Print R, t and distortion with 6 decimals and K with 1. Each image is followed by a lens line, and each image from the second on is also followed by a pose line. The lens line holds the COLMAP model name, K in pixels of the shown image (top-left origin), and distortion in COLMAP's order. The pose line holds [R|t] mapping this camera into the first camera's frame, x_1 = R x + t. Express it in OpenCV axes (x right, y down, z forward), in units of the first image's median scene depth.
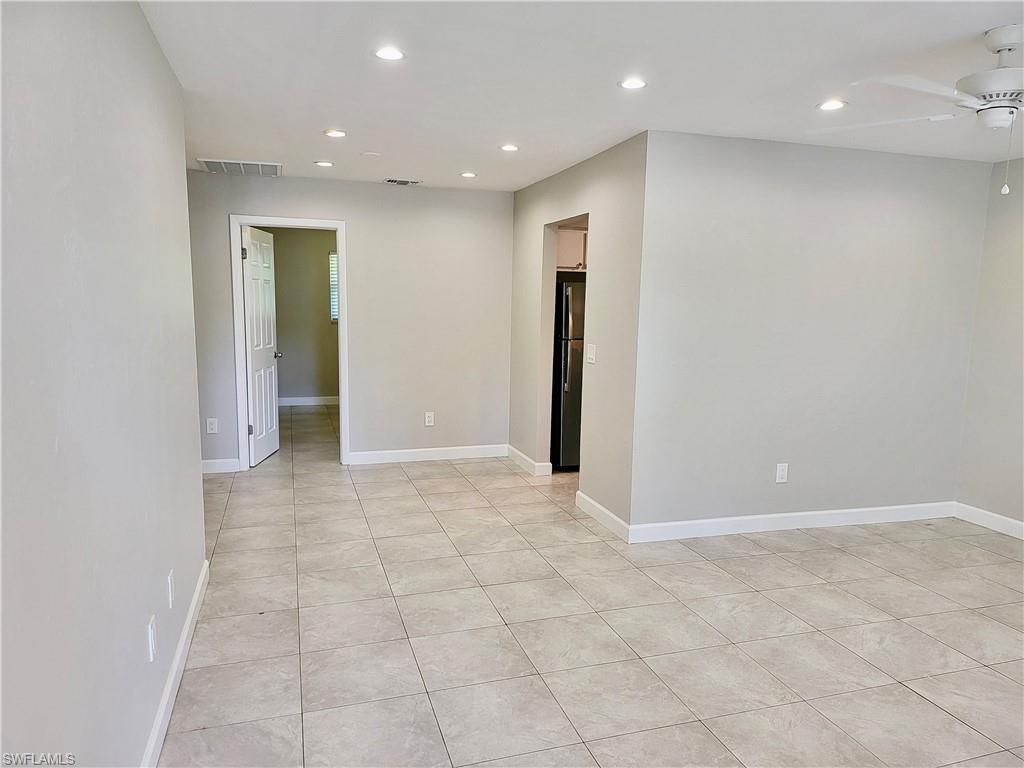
lens RADIAL K [[724.9, 0, 524.0], [0, 724.9, 402.6], [0, 0, 1]] dist [0.065016, -0.062546]
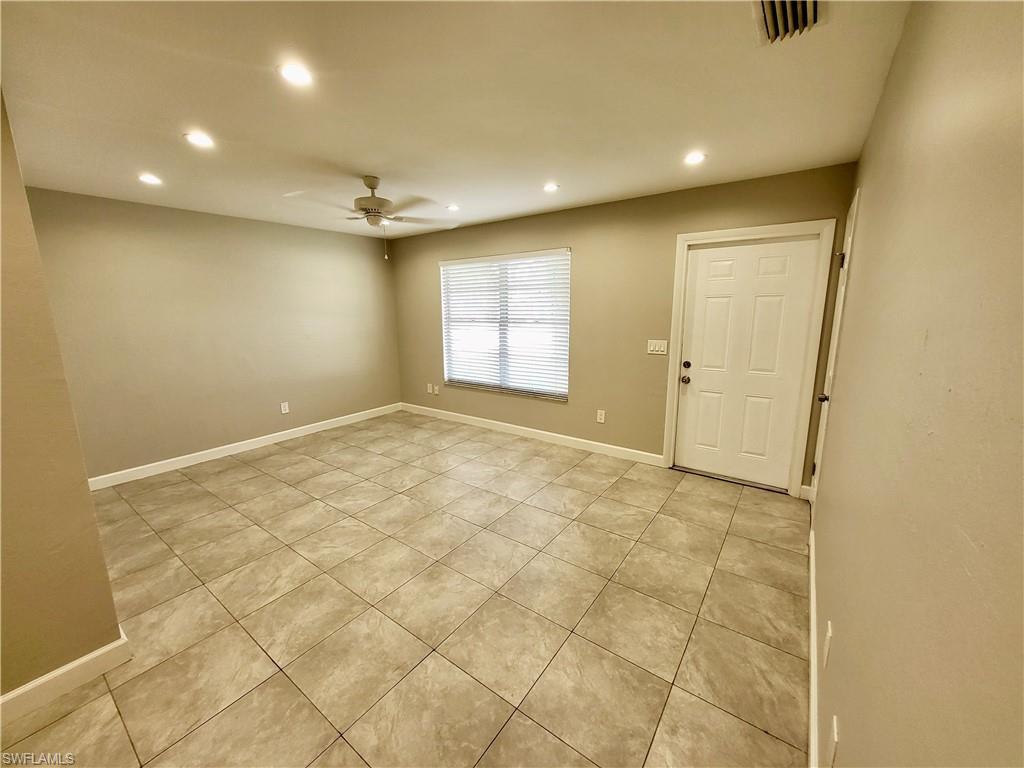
lens RADIAL K [[401.4, 0, 510.7], [0, 401.4, 381.1], [0, 0, 1]] dist [0.004188, -0.000143]
pose [[-0.585857, -0.160987, 0.794263, -0.393100], [0.117017, 0.952996, 0.279473, -0.151423], [-0.801922, 0.256673, -0.539482, 0.970820]]
